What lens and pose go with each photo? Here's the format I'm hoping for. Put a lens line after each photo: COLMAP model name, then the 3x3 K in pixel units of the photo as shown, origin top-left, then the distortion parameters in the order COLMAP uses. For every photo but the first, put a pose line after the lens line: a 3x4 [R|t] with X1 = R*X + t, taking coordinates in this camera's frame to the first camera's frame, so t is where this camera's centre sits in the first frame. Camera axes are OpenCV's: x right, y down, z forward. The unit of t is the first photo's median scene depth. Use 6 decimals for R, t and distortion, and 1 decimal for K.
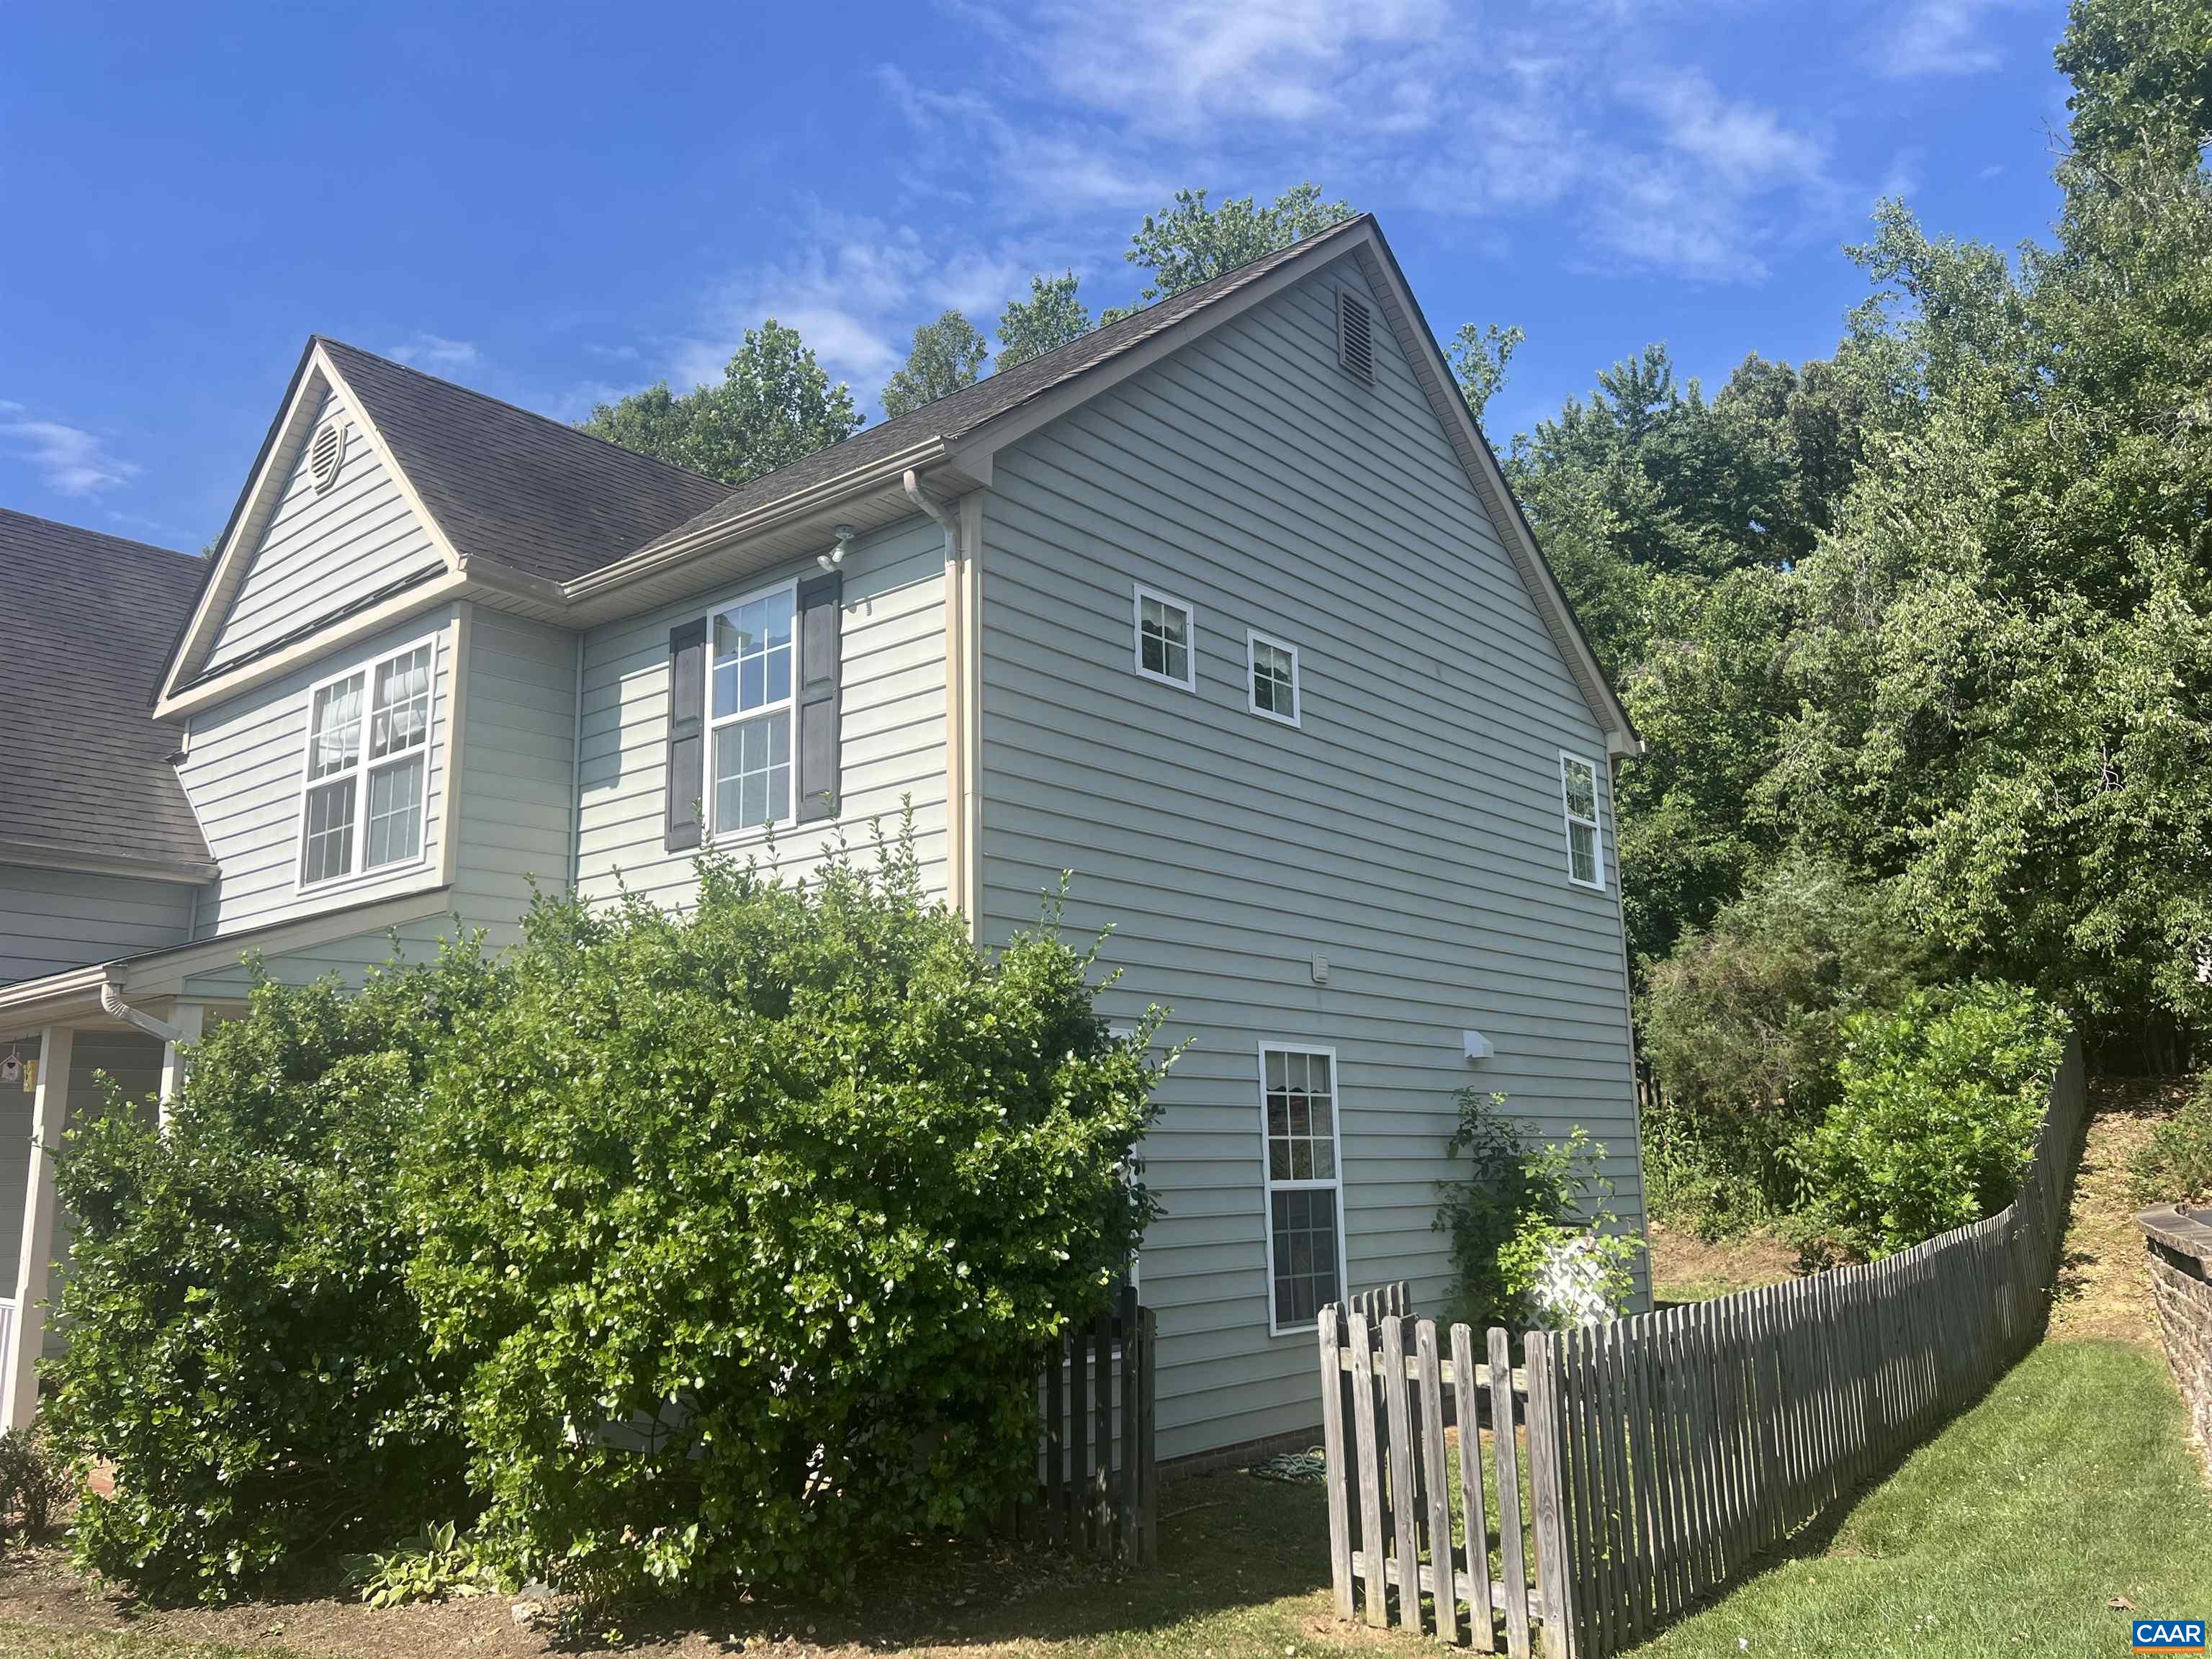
lens RADIAL K [[1659.3, 0, 1101.8], [0, 1659.3, 857.0], [0, 0, 1]] dist [0.089947, -0.102432]
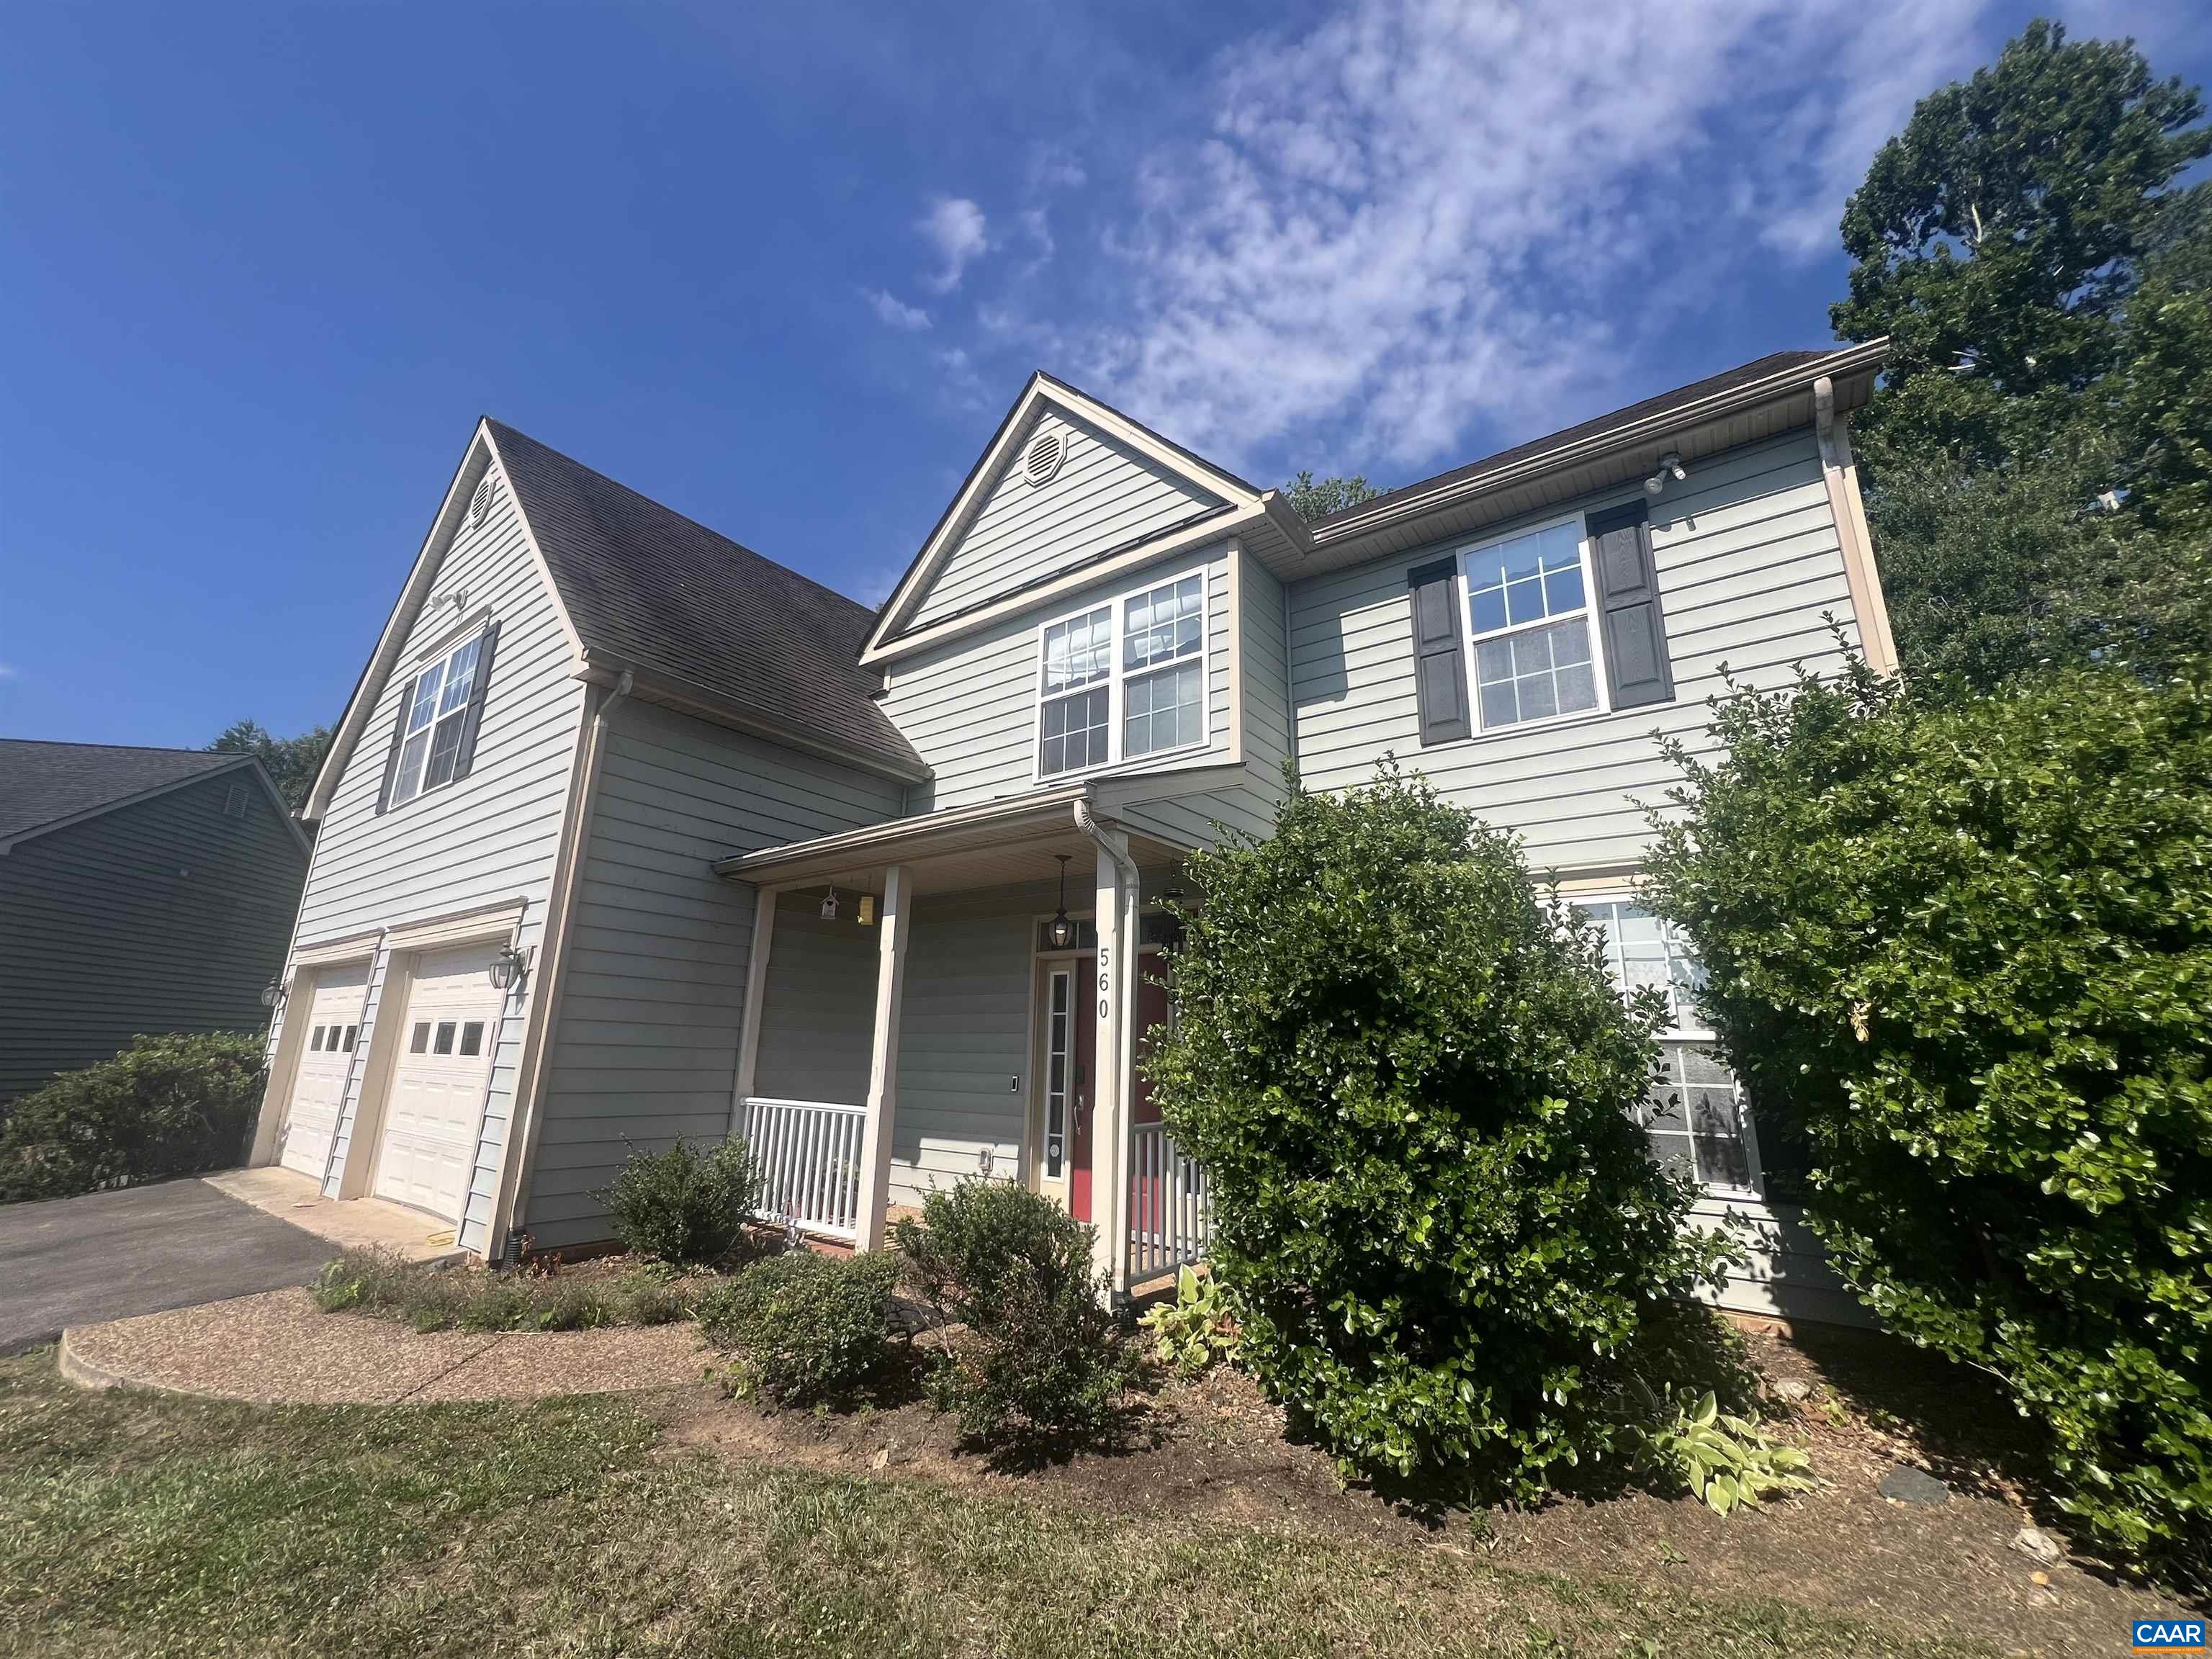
lens RADIAL K [[890.2, 0, 1099.5], [0, 890.2, 840.4], [0, 0, 1]] dist [-0.001724, -0.000377]
pose [[0.997407, 0.052766, 0.048933, -0.549607], [-0.049685, 0.996829, -0.062163, 0.121739], [-0.052058, 0.059571, 0.996866, 0.414868]]
